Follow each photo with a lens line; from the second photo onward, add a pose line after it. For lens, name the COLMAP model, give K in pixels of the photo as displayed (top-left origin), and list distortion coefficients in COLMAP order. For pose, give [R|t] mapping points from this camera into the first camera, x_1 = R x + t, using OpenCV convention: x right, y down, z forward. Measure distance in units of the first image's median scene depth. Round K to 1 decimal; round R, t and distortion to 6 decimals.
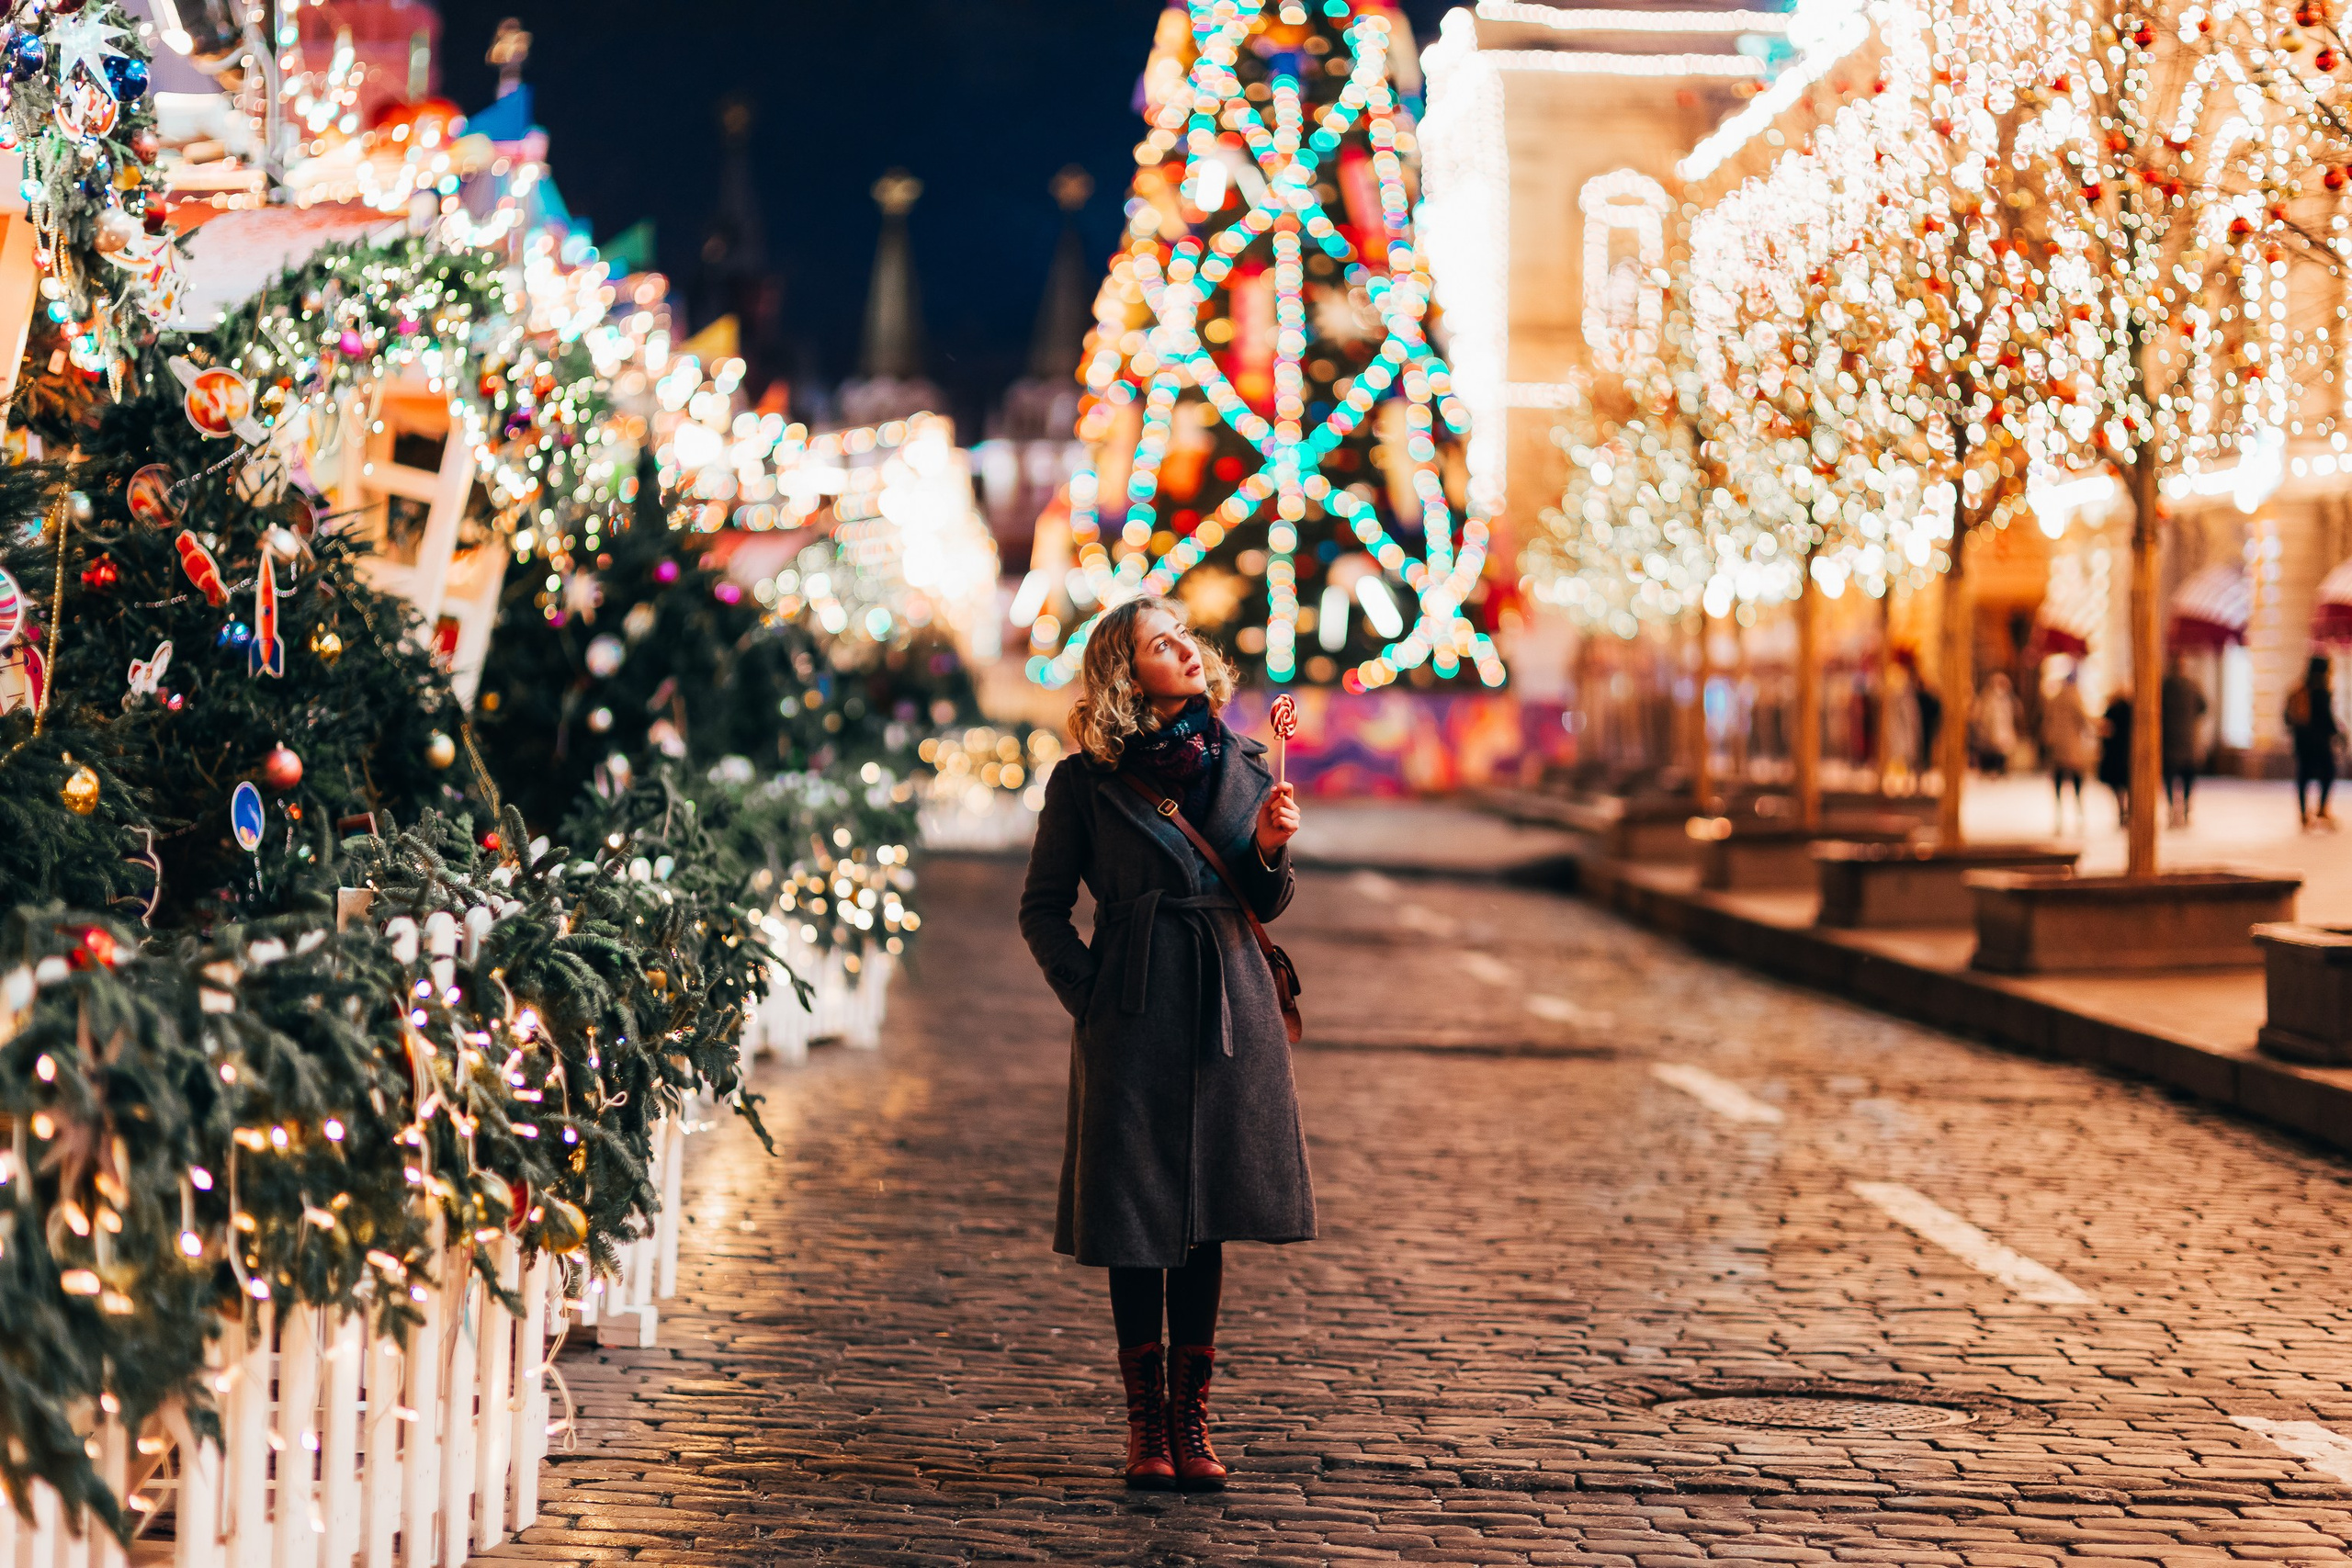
lens RADIAL K [[5813.5, 0, 1176.1], [0, 5813.5, 785.2], [0, 0, 1]] dist [-0.032990, 1.544281]
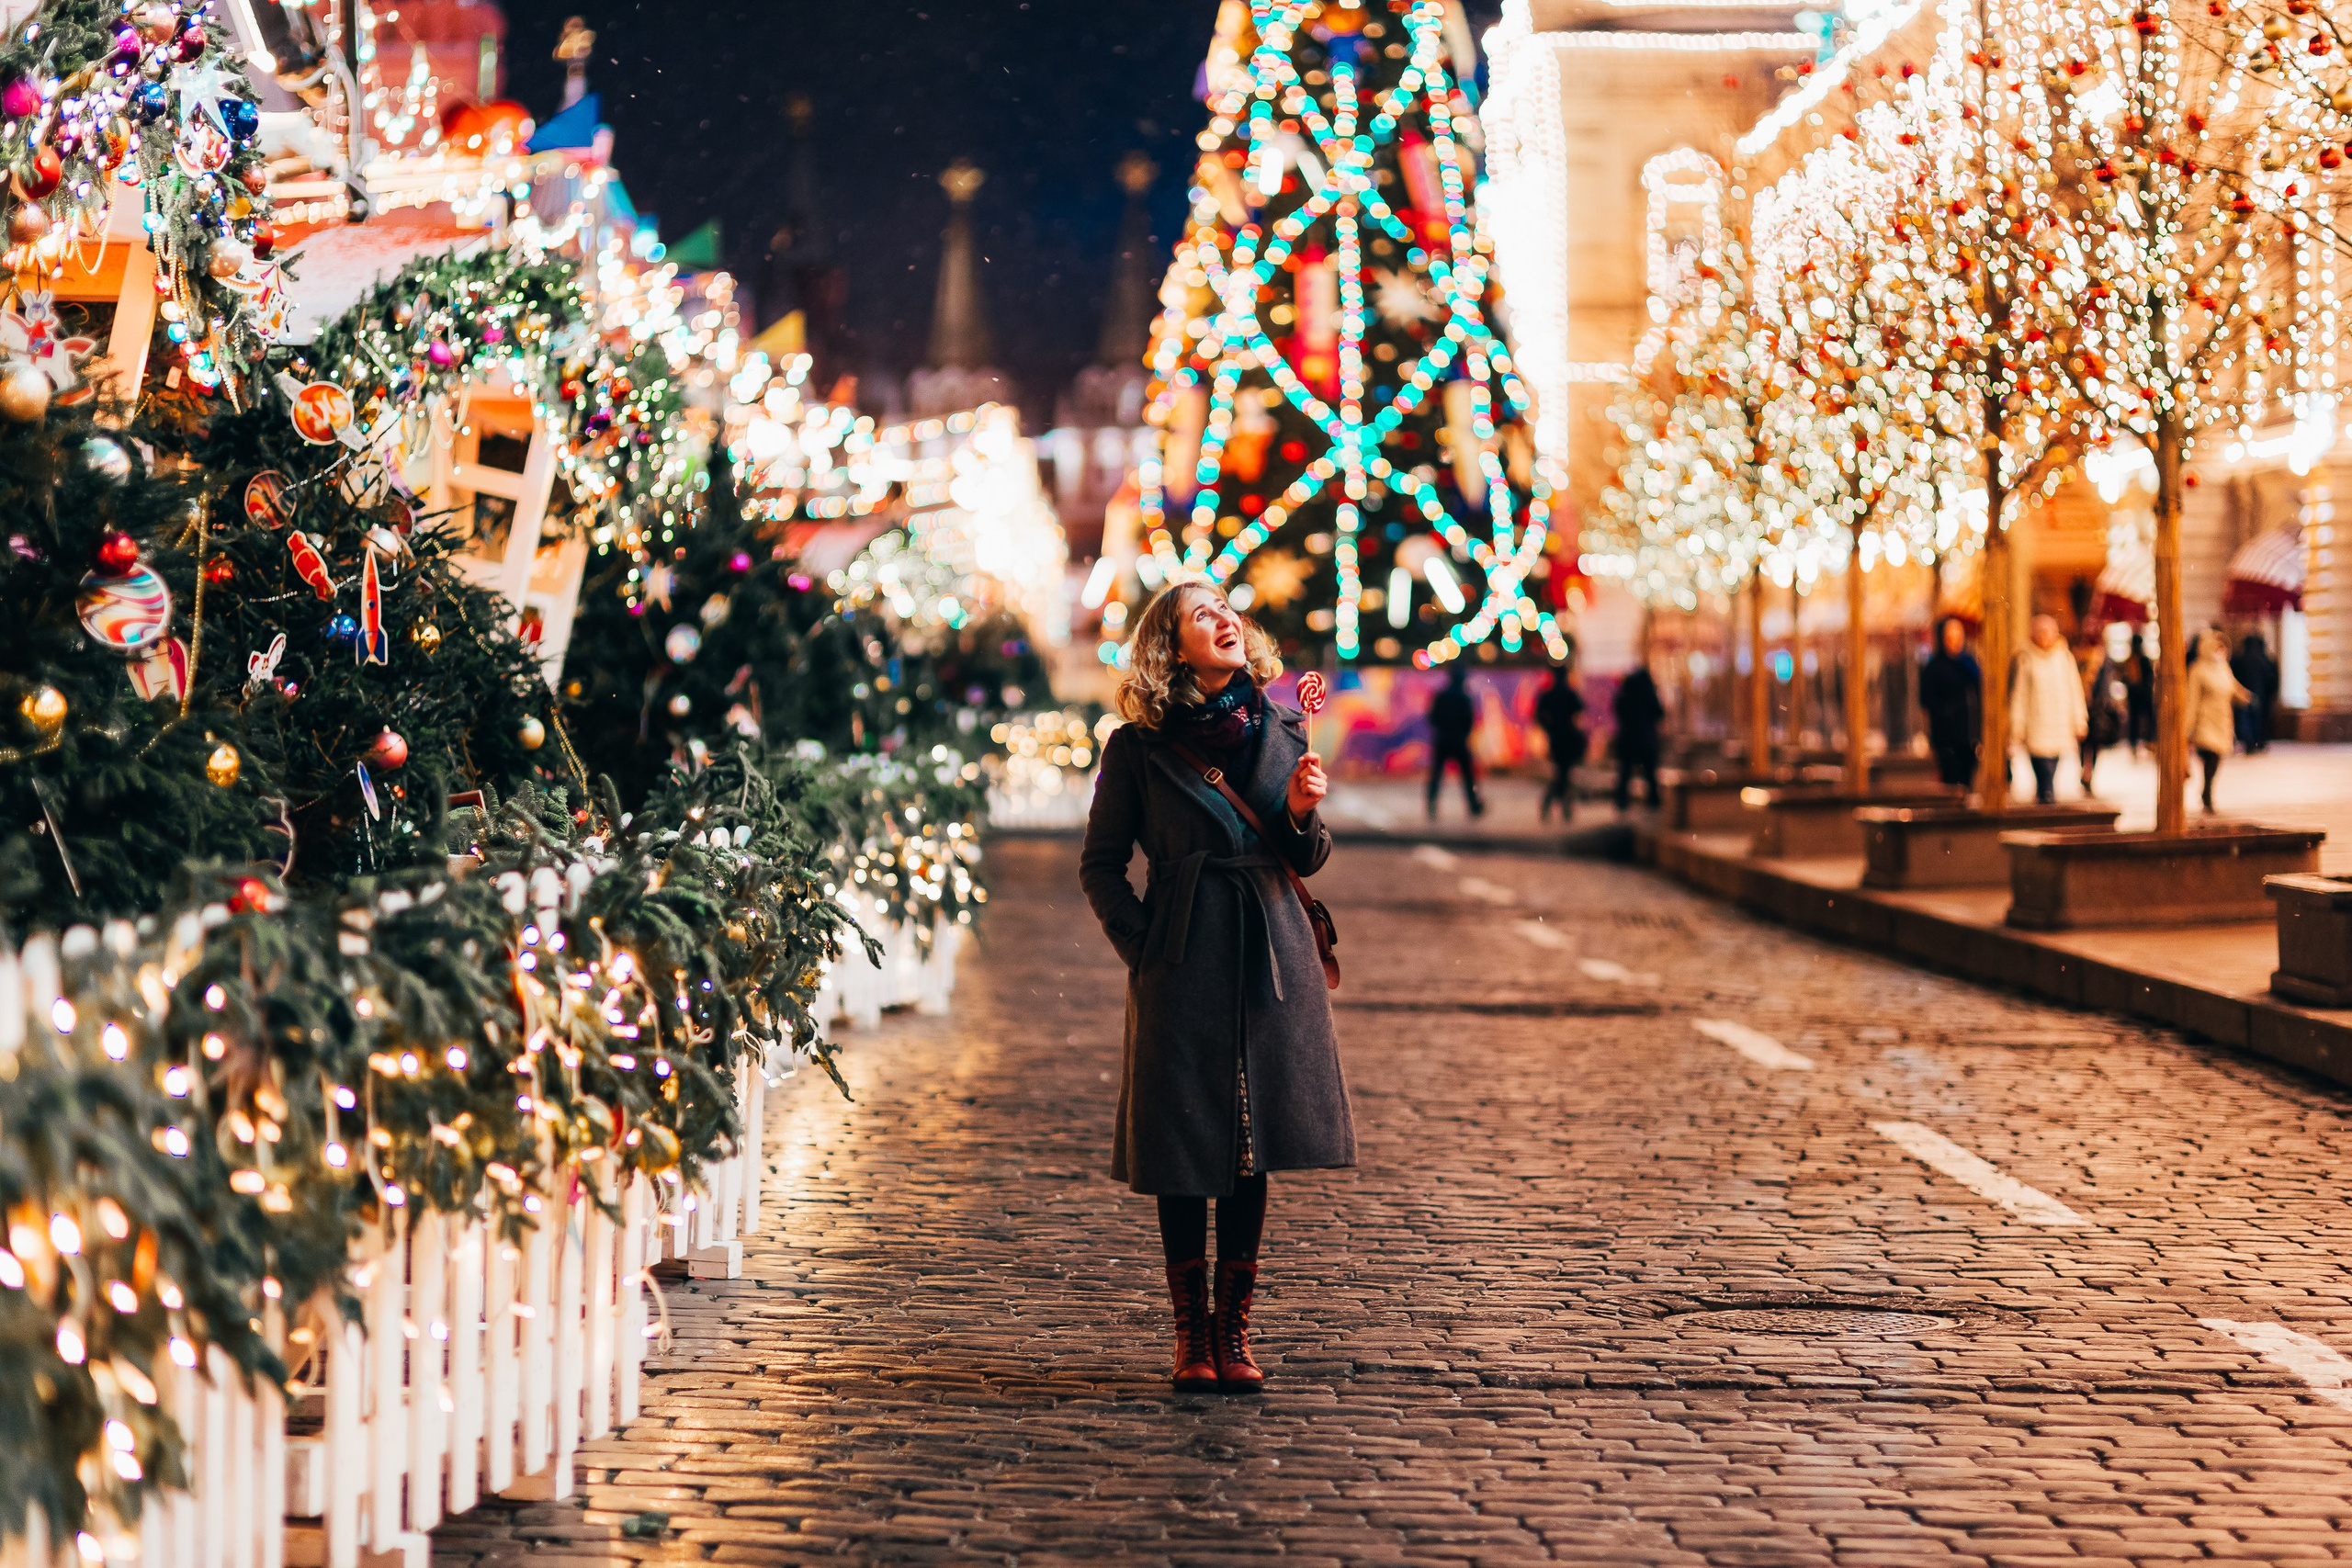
lens RADIAL K [[5813.5, 0, 1176.1], [0, 5813.5, 785.2], [0, 0, 1]] dist [-0.032990, 1.544281]
pose [[0.999775, -0.016651, -0.013176, 0.005573], [0.016689, 0.999857, 0.002786, 0.002499], [0.013128, -0.003005, 0.999909, -0.063982]]
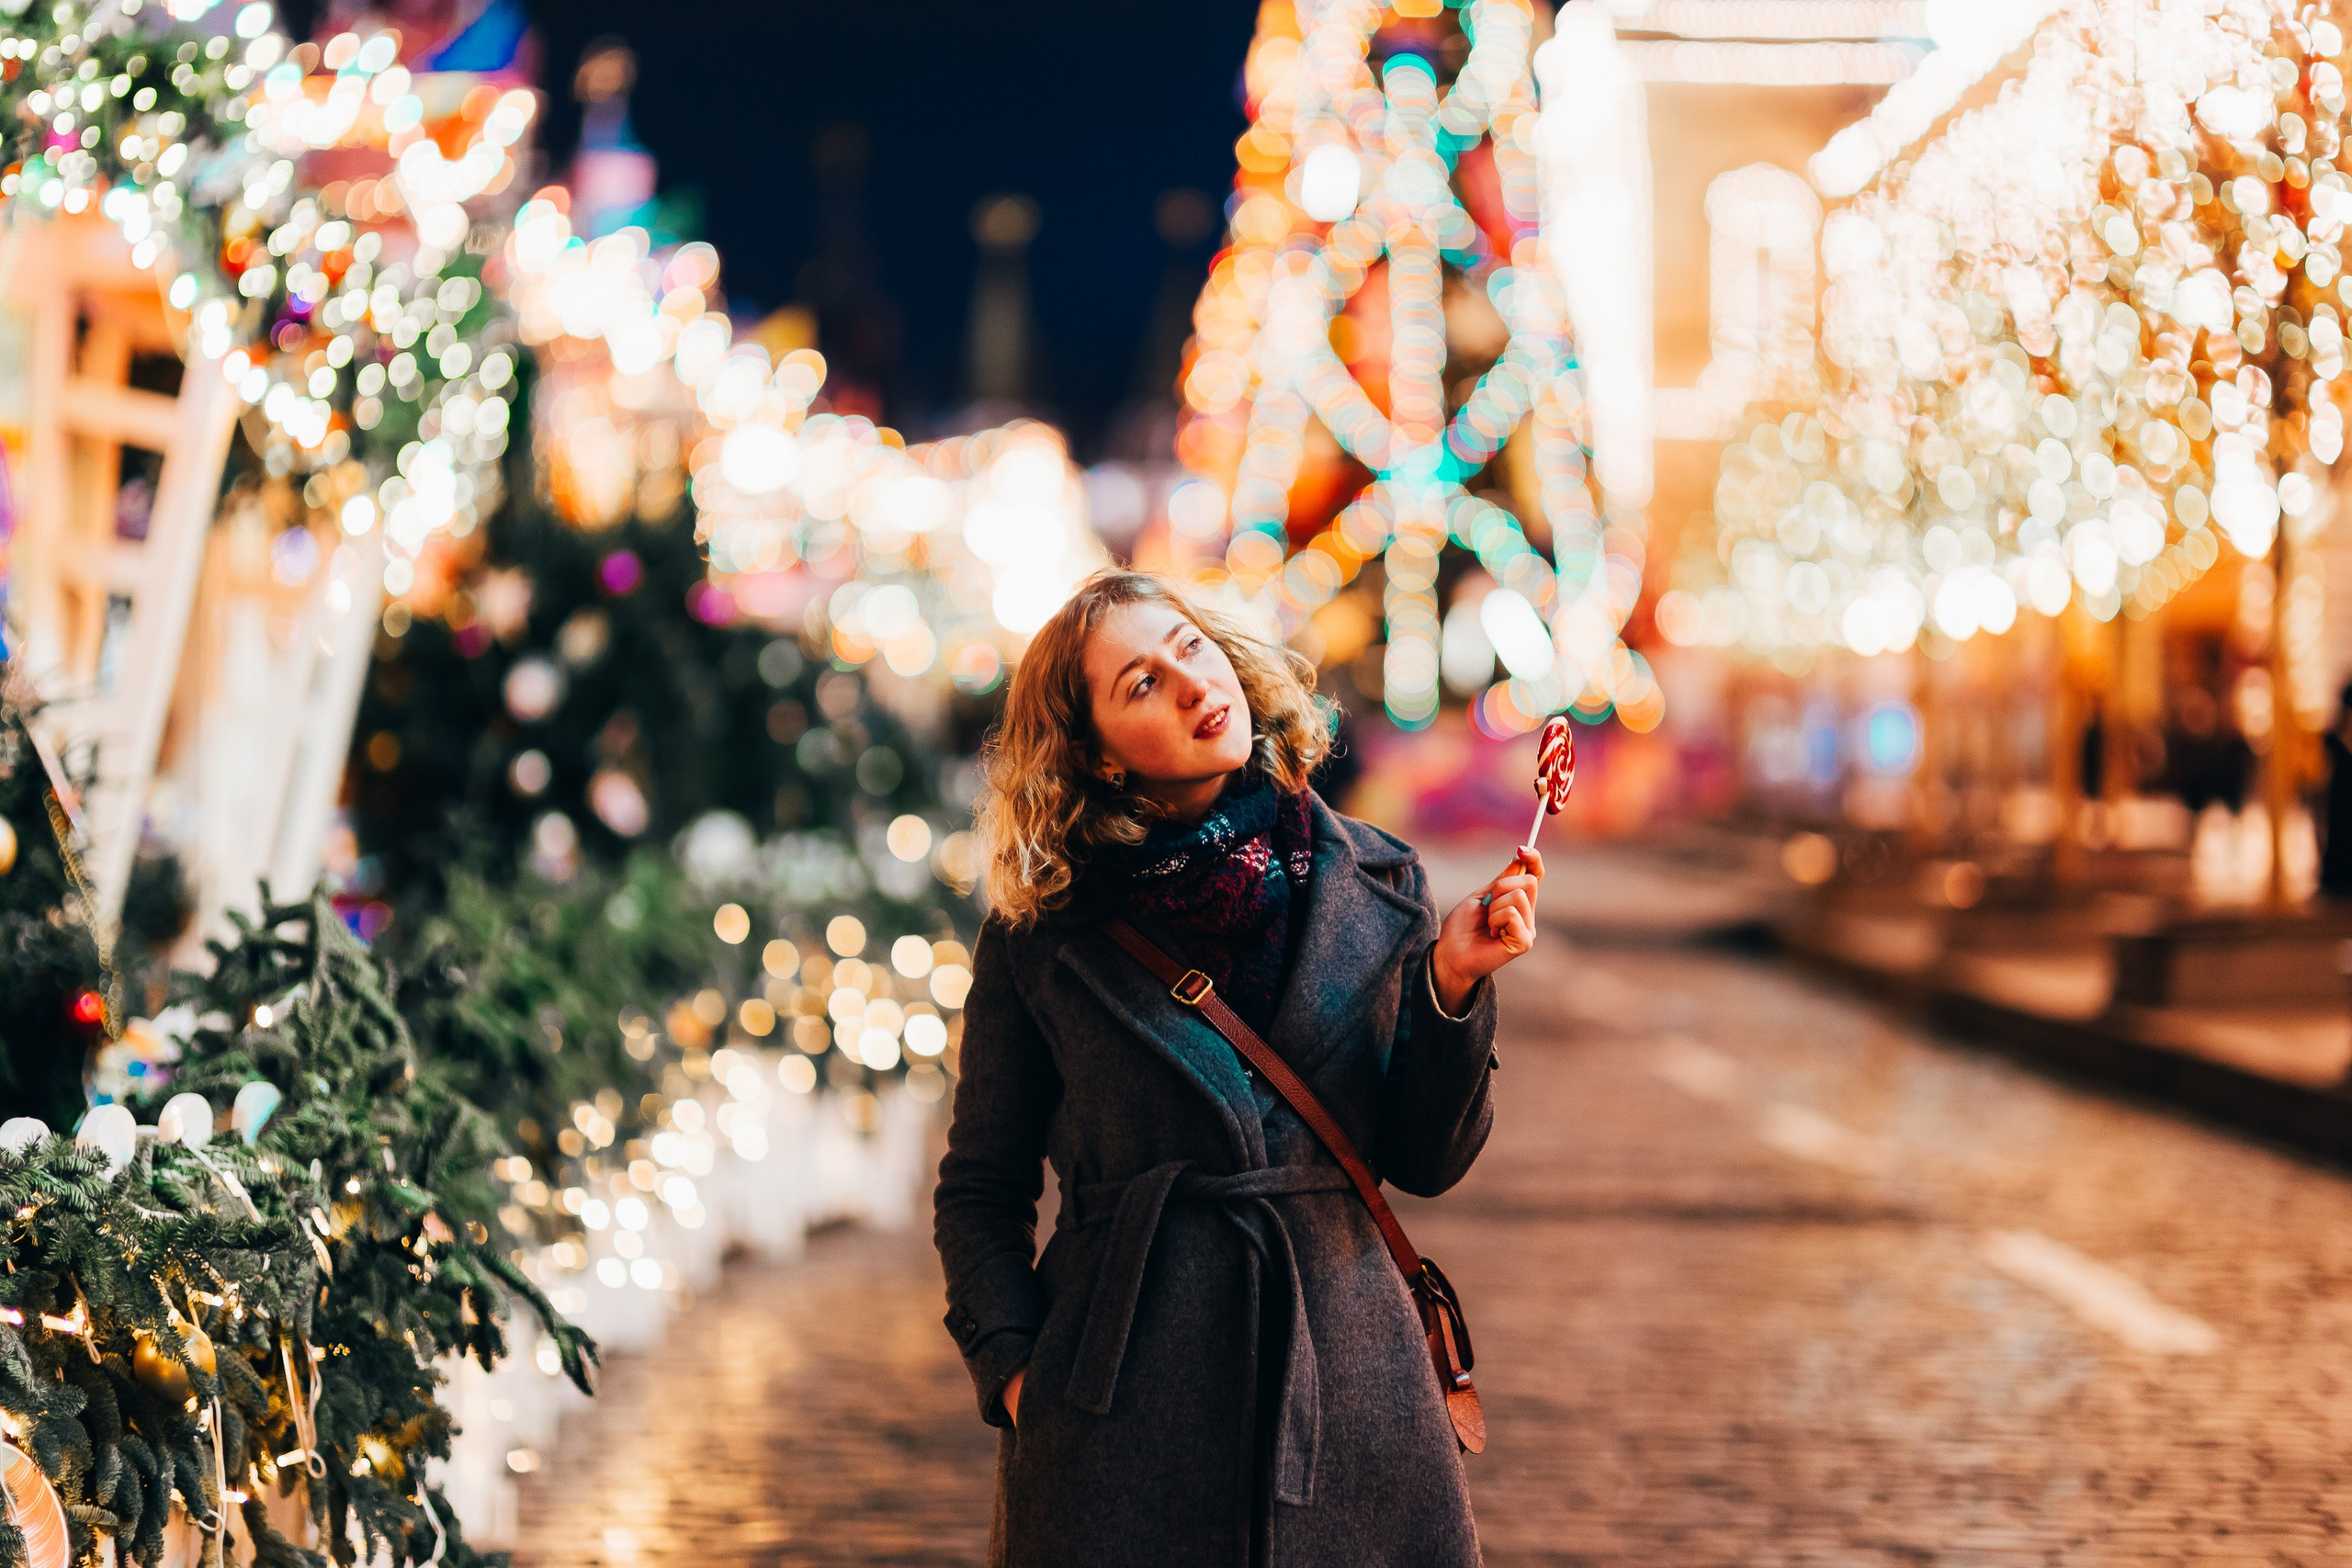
lens RADIAL K [[5813.5, 0, 1176.1], [0, 5813.5, 785.2], [0, 0, 1]] dist [-0.032990, 1.544281]
pose [[0.999721, -0.011683, -0.020551, -0.003245], [0.011542, 0.999909, -0.006984, -0.006042], [0.020631, 0.006745, 0.999764, 0.424483]]
